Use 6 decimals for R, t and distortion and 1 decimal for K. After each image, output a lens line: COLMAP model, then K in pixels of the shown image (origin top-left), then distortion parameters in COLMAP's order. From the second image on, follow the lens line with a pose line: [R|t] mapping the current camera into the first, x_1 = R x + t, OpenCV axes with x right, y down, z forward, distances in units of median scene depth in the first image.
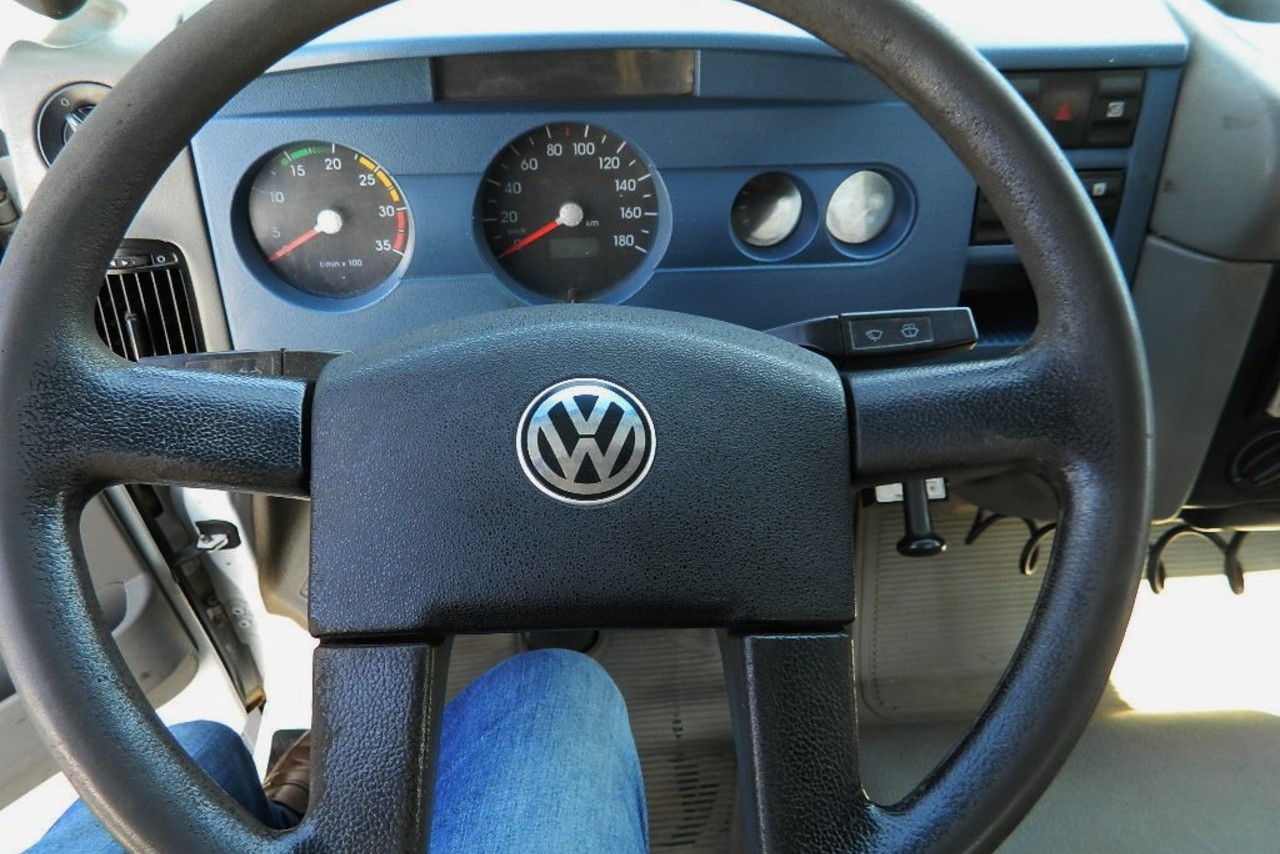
lens RADIAL K [[944.2, 0, 640.0], [0, 944.2, 427.0], [0, 0, 1]] dist [-0.000812, -0.002105]
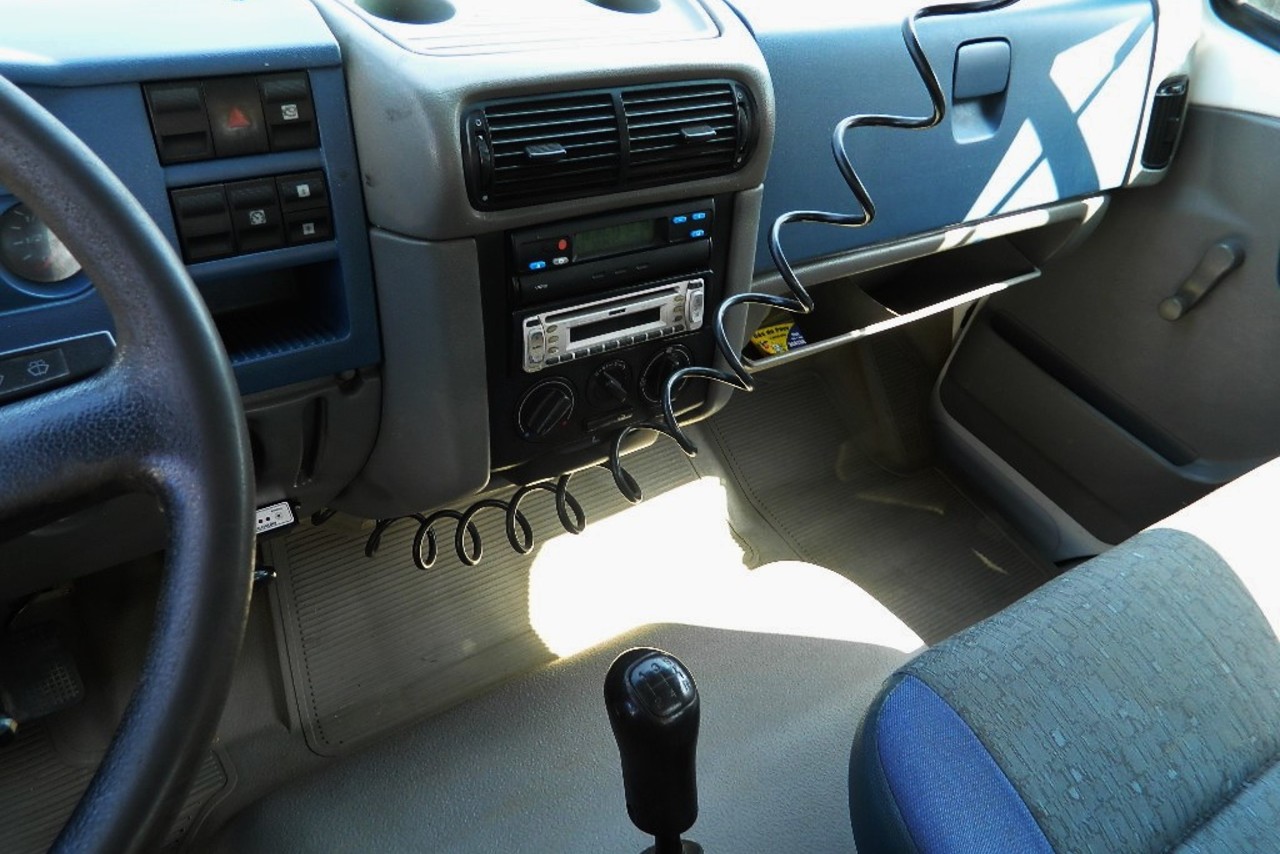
lens RADIAL K [[944.2, 0, 640.0], [0, 944.2, 427.0], [0, 0, 1]] dist [-0.000812, -0.002105]
pose [[0.852776, -0.233276, 0.467285, 0.279741], [0.247013, 0.968461, 0.032681, 0.052479], [-0.460171, 0.087556, 0.883503, -0.040463]]
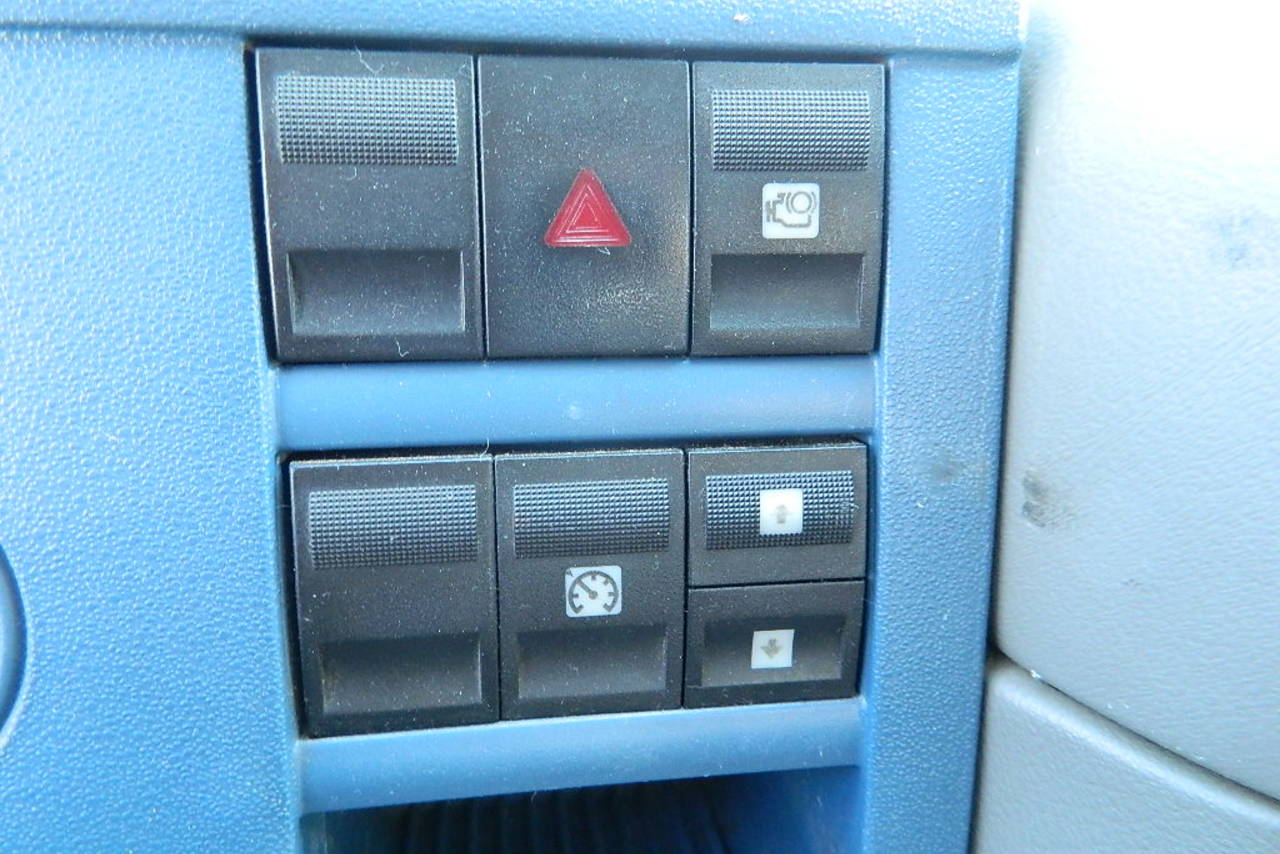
lens RADIAL K [[944.2, 0, 640.0], [0, 944.2, 427.0], [0, 0, 1]] dist [-0.000812, -0.002105]
pose [[0.998024, -0.000104, 0.062834, 0.459898], [0.017632, 0.960279, -0.278483, -0.215960], [-0.060309, 0.279041, 0.958383, 0.795976]]
